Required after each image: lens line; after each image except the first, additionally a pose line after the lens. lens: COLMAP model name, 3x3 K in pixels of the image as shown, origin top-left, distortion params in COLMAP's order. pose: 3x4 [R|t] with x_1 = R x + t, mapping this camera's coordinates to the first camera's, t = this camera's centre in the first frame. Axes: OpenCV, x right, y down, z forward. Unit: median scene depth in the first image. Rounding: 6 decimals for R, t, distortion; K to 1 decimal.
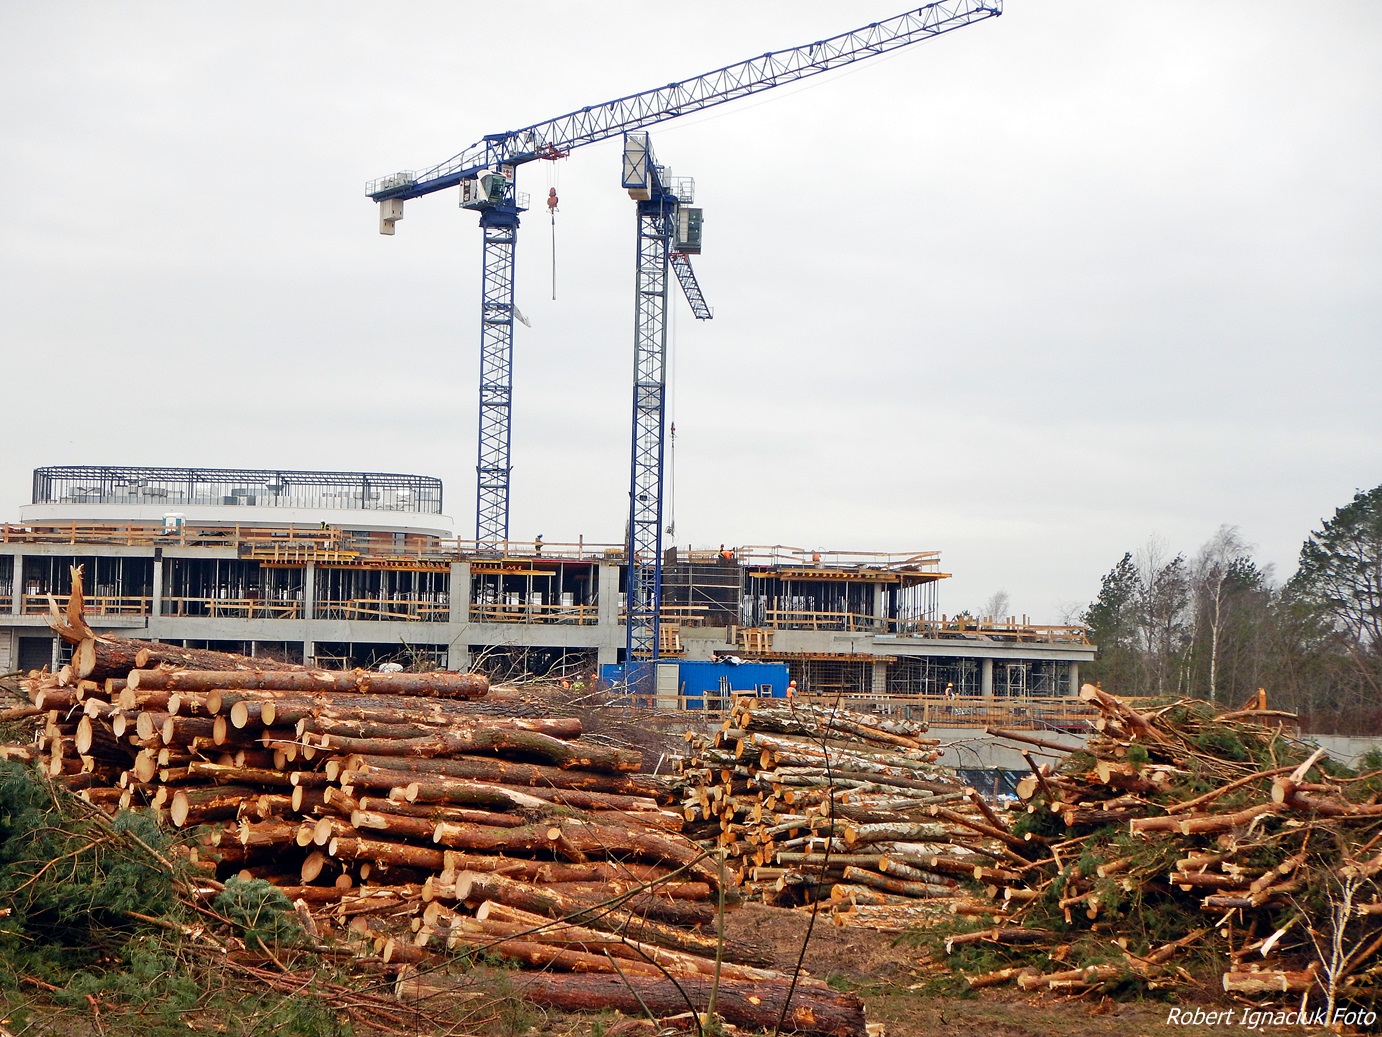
lens RADIAL K [[2475.2, 0, 694.7], [0, 2475.2, 479.5], [0, 0, 1]] dist [0.117975, 0.000000]
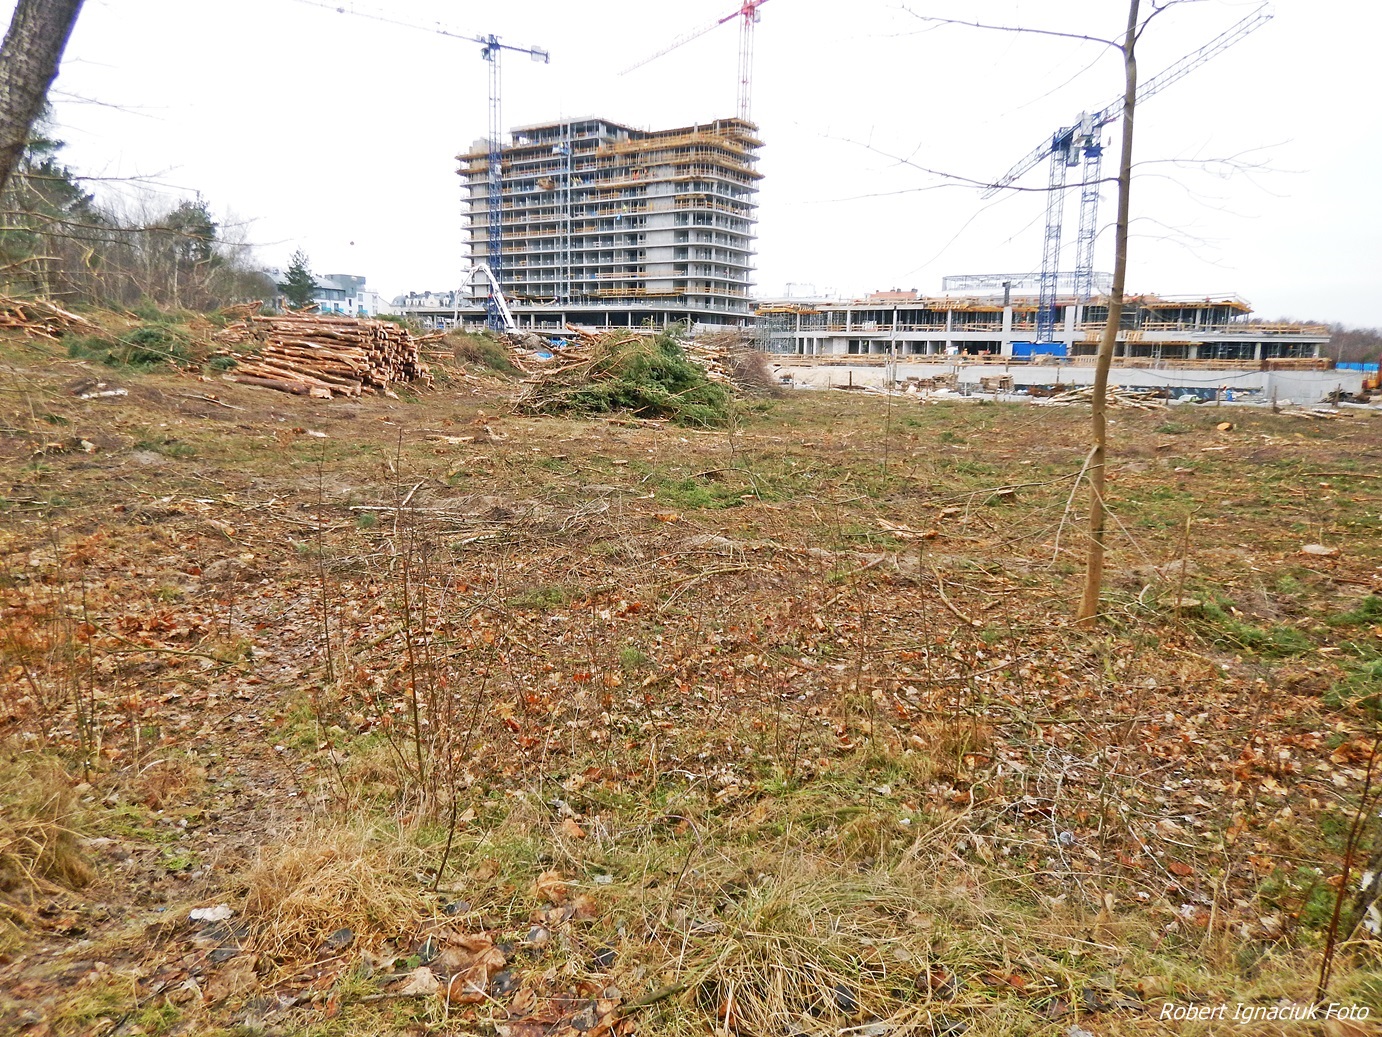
lens RADIAL K [[989.9, 0, 687.6], [0, 989.9, 535.0], [0, 0, 1]] dist [0.005472, -0.004702]
pose [[0.777275, 0.108489, -0.619737, 0.864593], [0.044218, 0.973165, 0.225818, 0.048991], [0.627605, -0.202927, 0.751620, 0.018871]]
